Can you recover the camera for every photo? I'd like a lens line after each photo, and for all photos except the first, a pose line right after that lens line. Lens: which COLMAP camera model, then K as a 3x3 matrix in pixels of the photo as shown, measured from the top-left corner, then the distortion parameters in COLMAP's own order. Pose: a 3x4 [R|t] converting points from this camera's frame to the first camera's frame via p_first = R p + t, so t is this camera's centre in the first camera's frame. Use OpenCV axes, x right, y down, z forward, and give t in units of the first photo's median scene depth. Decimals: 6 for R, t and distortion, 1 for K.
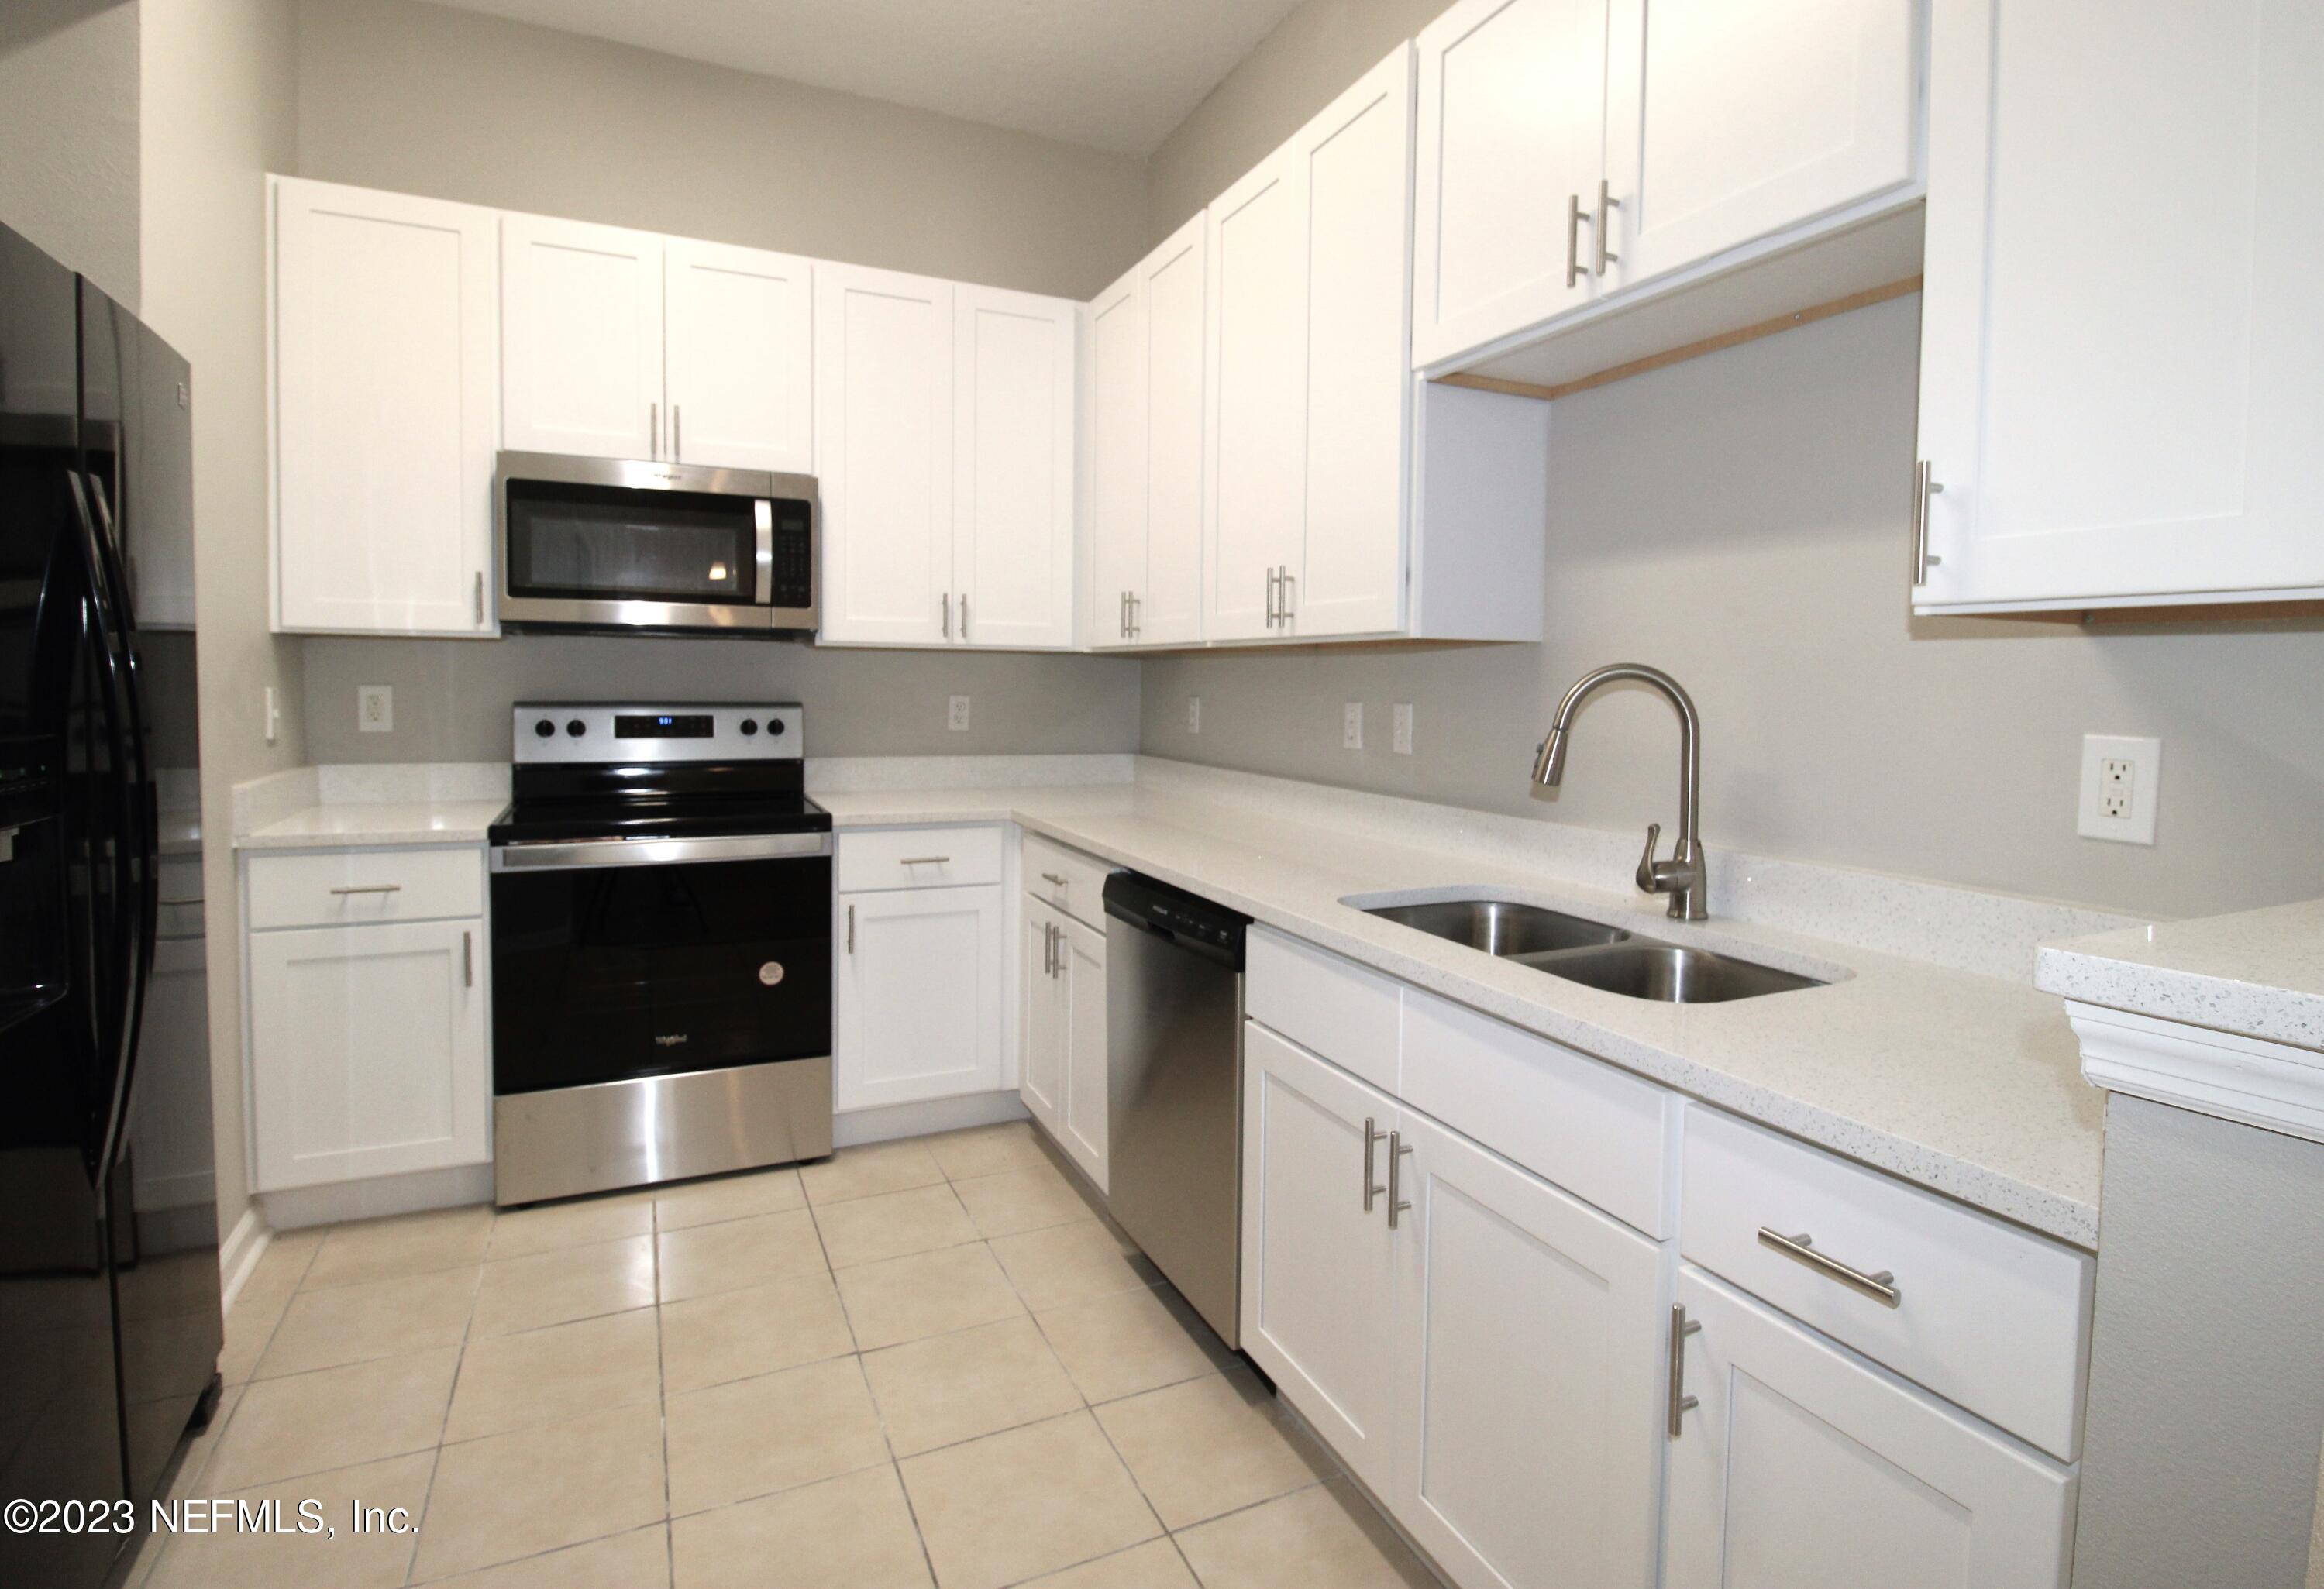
lens RADIAL K [[1150.5, 0, 1174.2], [0, 1150.5, 741.5], [0, 0, 1]] dist [0.002683, -0.017017]
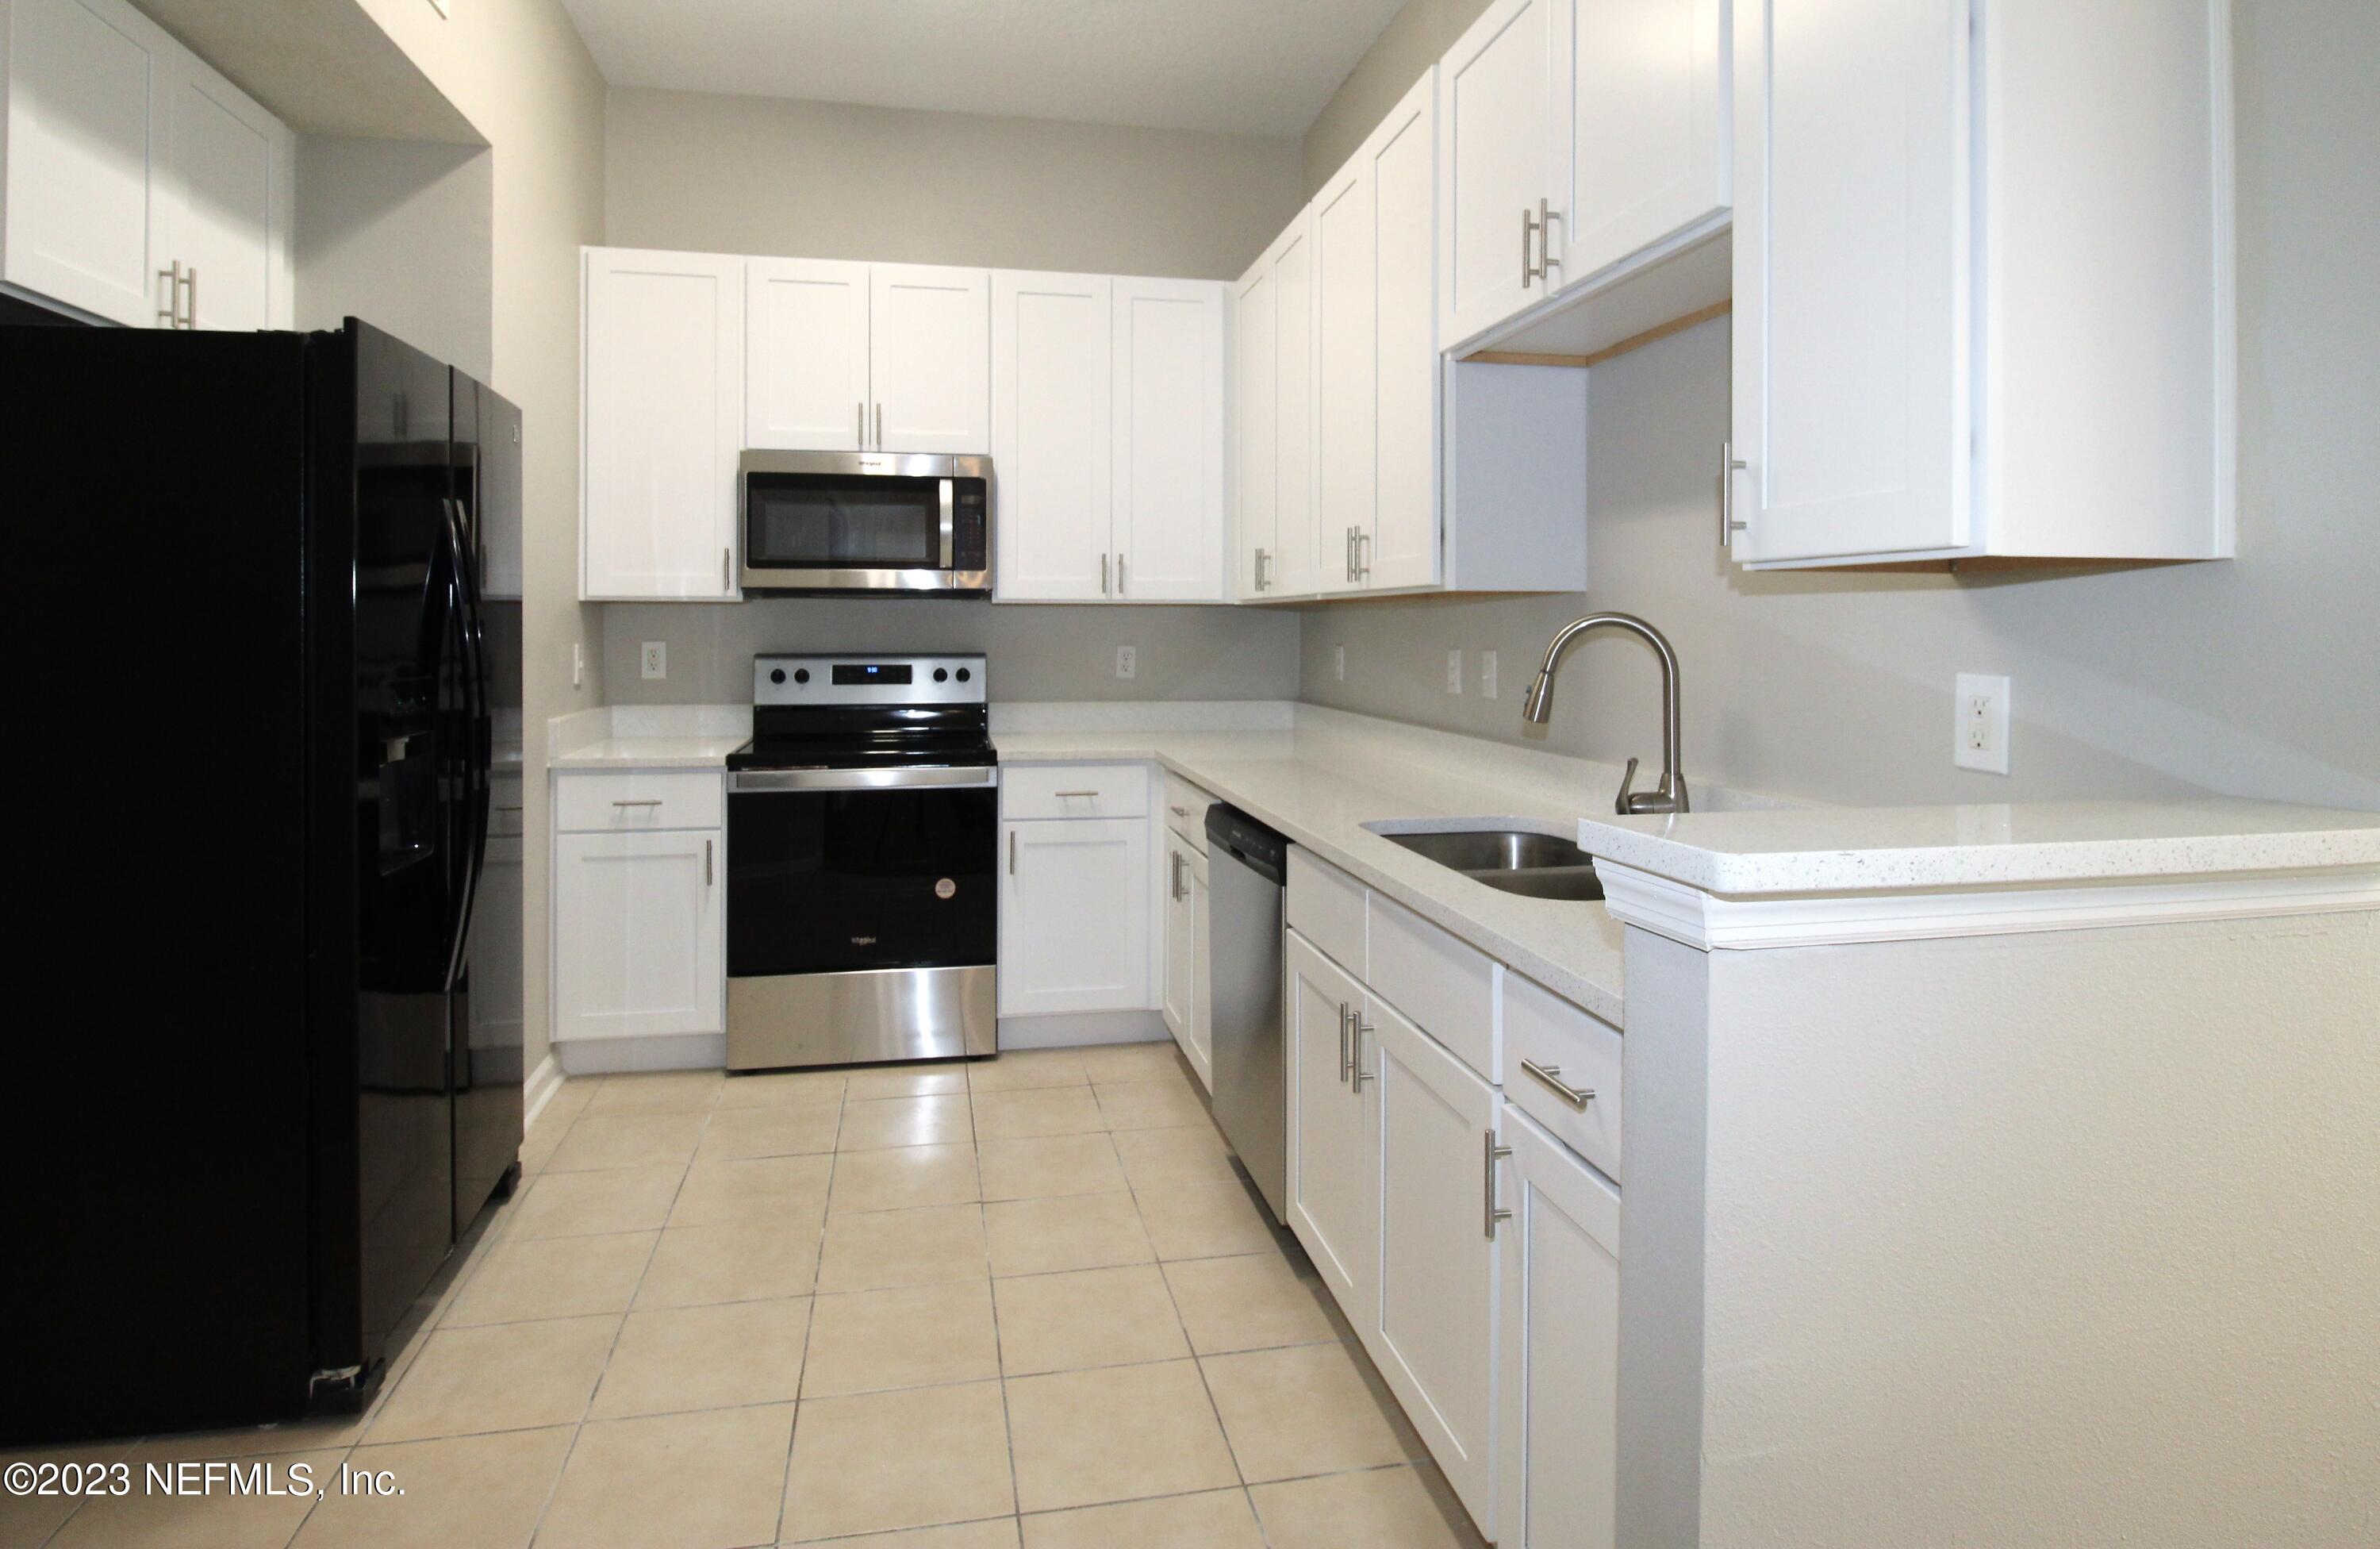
lens RADIAL K [[1240.9, 0, 1132.4], [0, 1240.9, 637.8], [0, 0, 1]] dist [-0.000548, -0.000282]
pose [[0.964847, -0.009735, -0.262631, 0.166406], [-0.002313, 0.998960, -0.045528, 0.007455], [0.262802, 0.044535, 0.963822, -0.166415]]
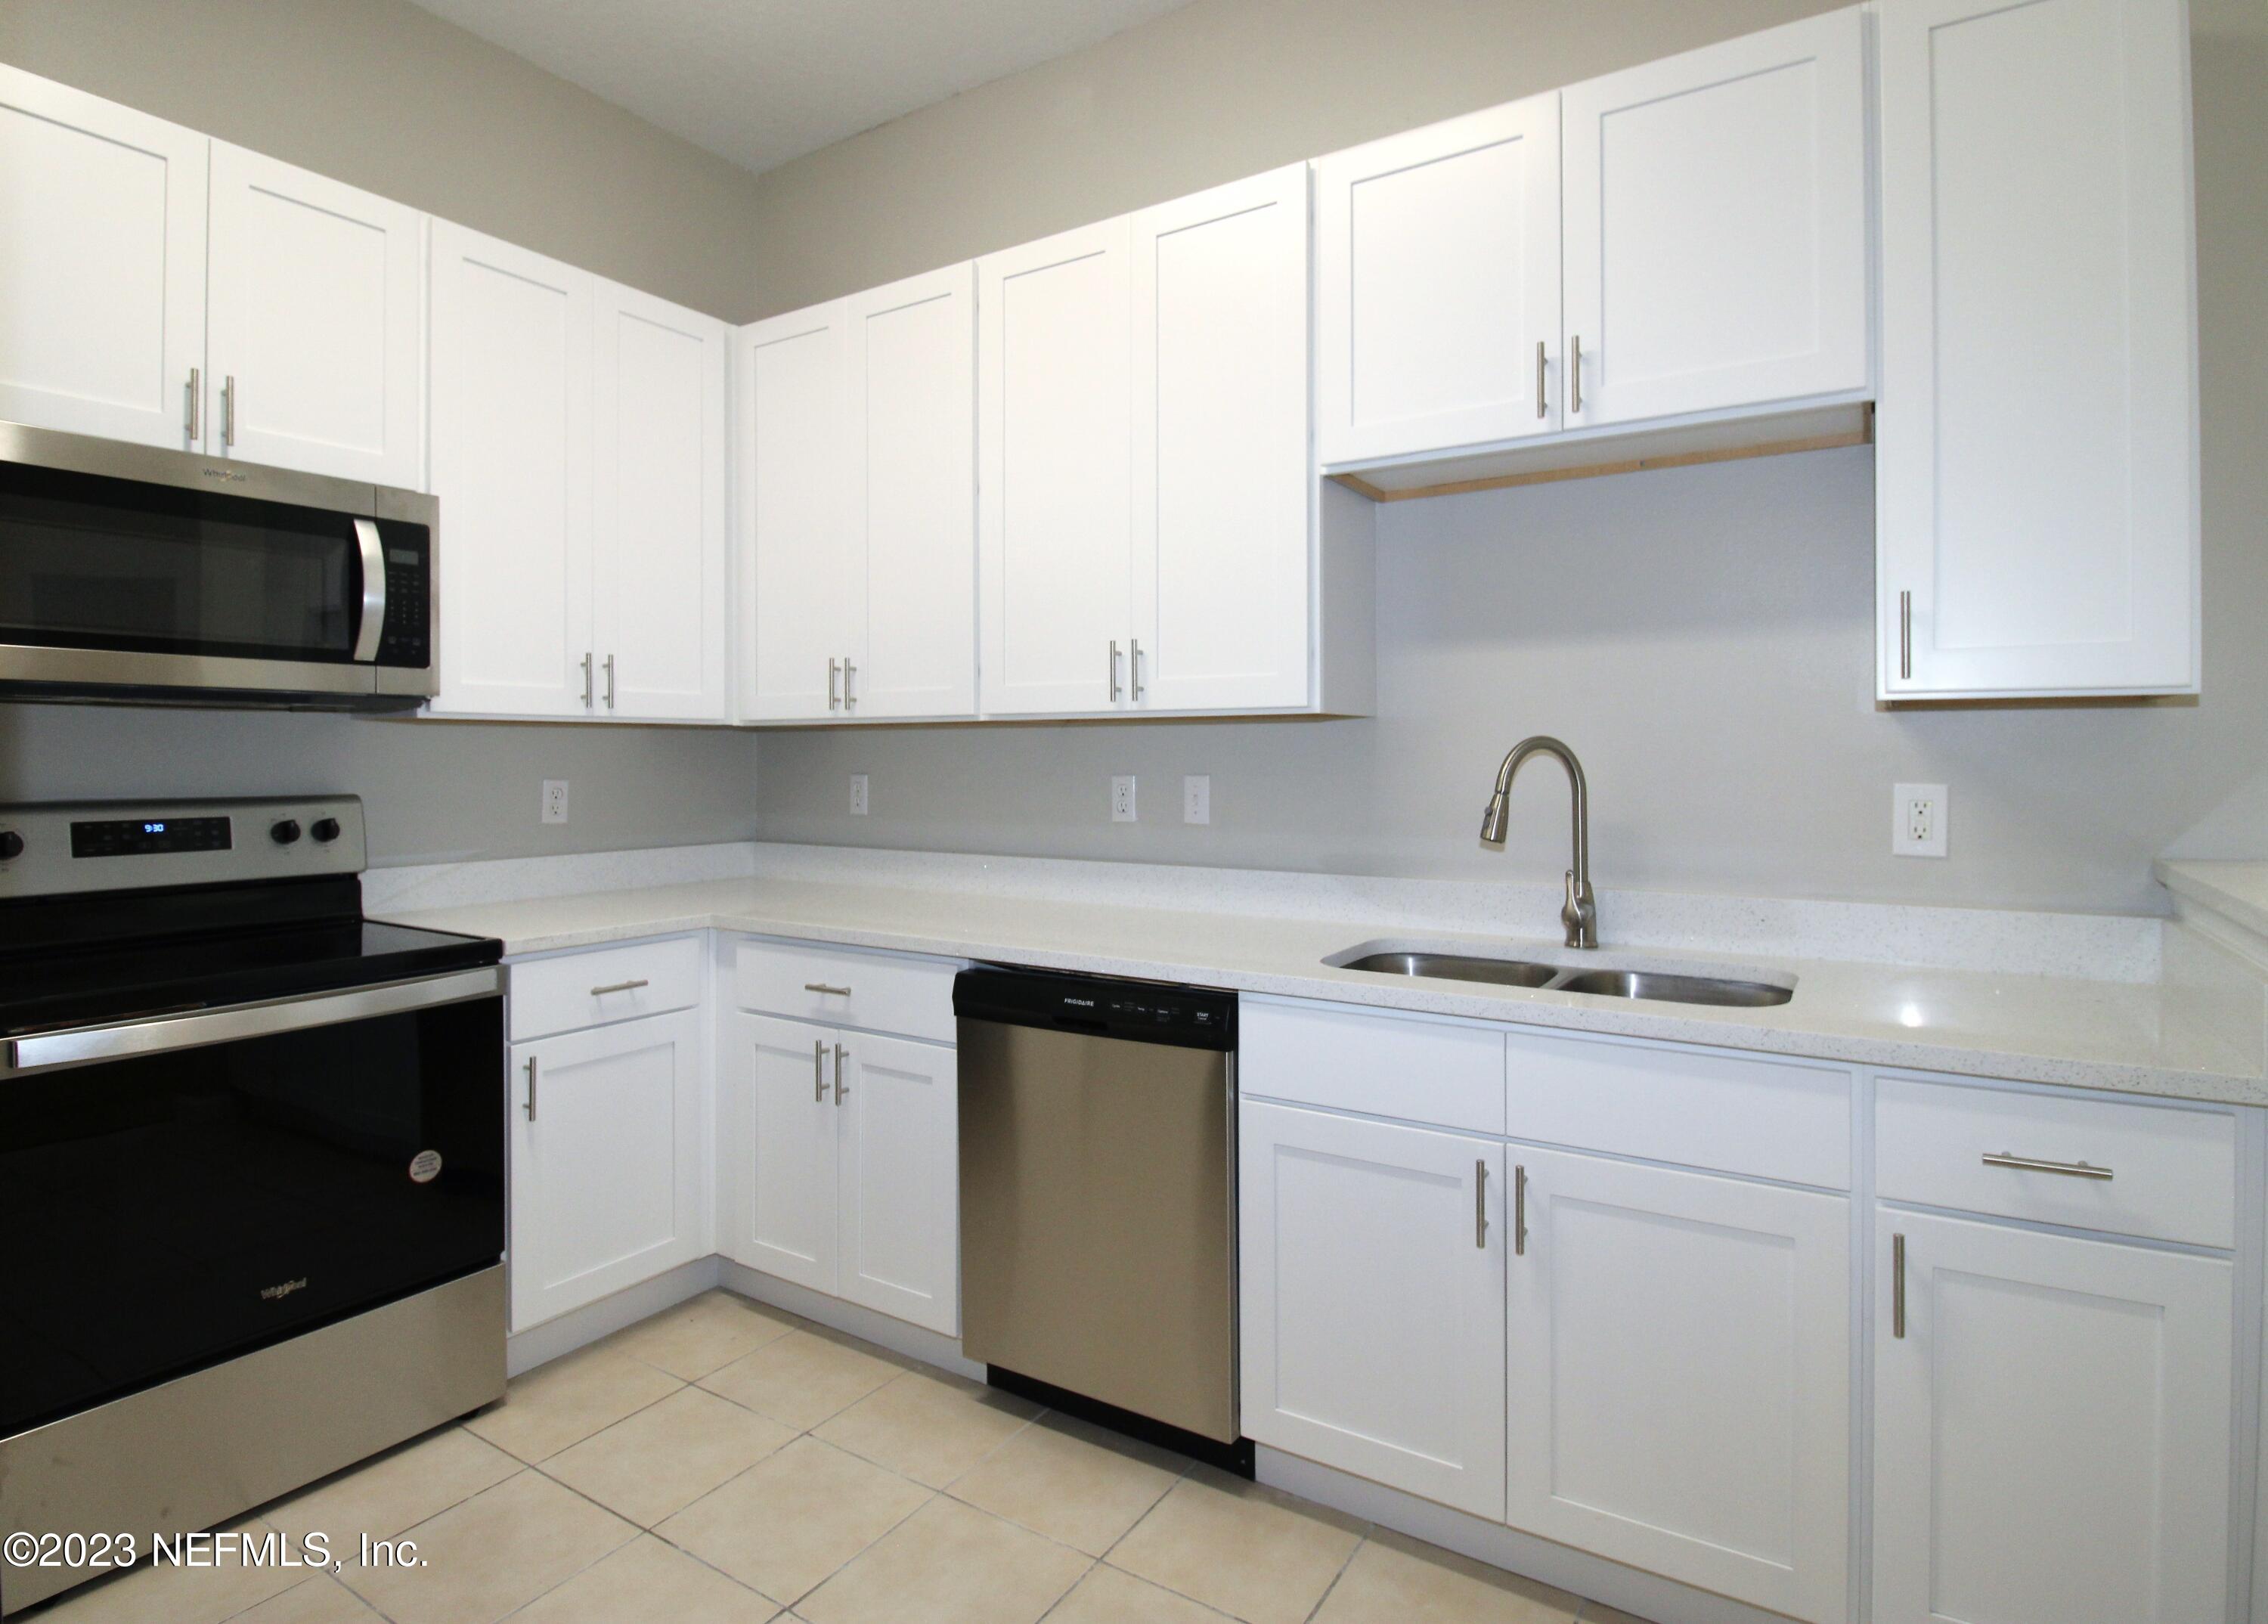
lens RADIAL K [[1195.4, 0, 1110.8], [0, 1195.4, 762.6], [0, 0, 1]] dist [-0.013747, -0.001112]
pose [[0.847152, -0.018729, 0.531020, -0.394853], [0.042022, 0.998610, -0.031817, -0.012586], [-0.529686, 0.049268, 0.846762, 0.123814]]
